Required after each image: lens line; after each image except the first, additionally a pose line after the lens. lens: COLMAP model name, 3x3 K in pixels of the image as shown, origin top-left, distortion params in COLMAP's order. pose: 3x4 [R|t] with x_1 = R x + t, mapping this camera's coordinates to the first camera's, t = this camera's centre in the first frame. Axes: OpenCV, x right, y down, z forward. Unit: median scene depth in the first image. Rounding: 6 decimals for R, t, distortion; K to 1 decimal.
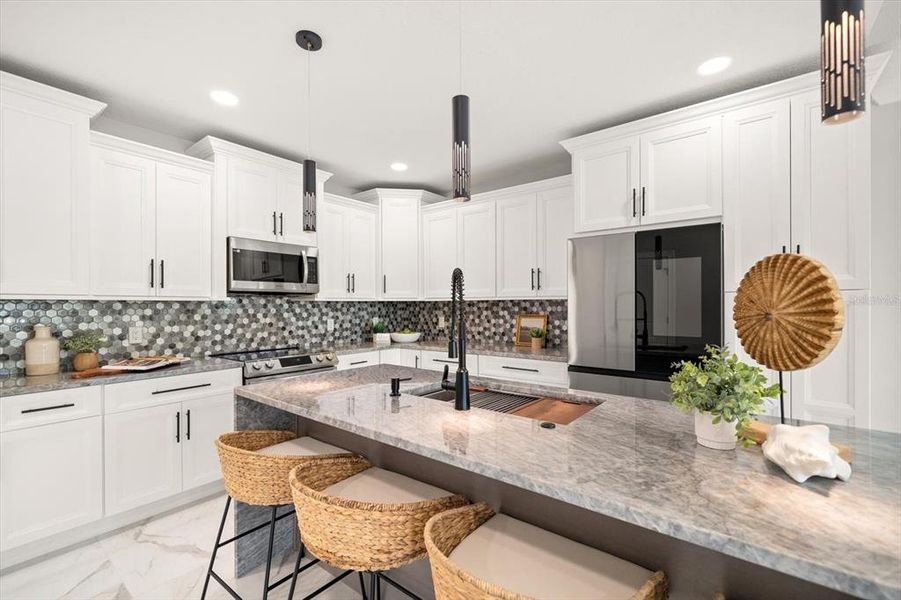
lens RADIAL K [[395.7, 0, 446.5], [0, 395.7, 304.1], [0, 0, 1]] dist [0.012015, -0.000391]
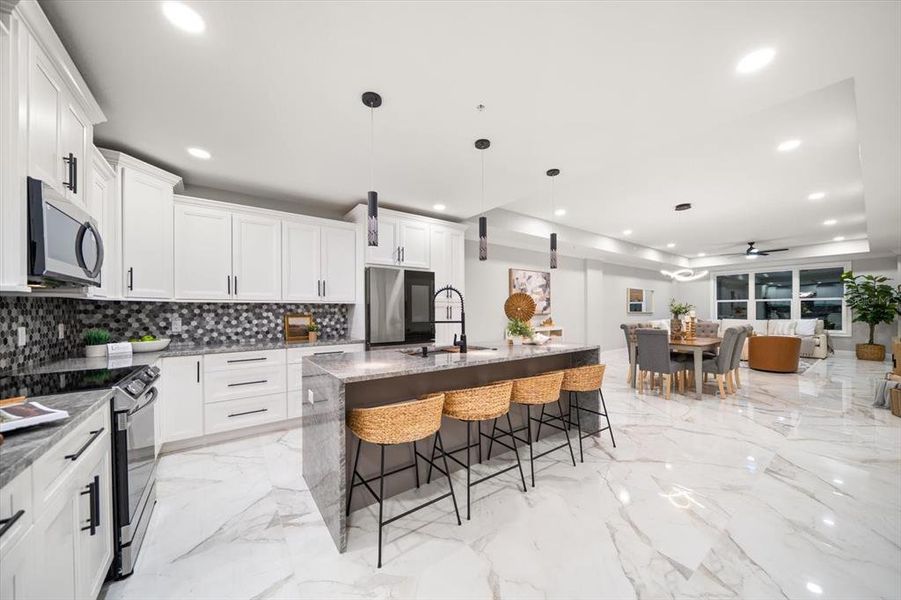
lens RADIAL K [[314.7, 0, 453.8], [0, 314.7, 306.5], [0, 0, 1]] dist [0.000531, -0.000023]
pose [[0.263755, 0.013308, 0.964498, -0.594511], [0.000427, 0.999903, -0.013913, 0.012788], [-0.964590, 0.004081, 0.263724, 0.225783]]
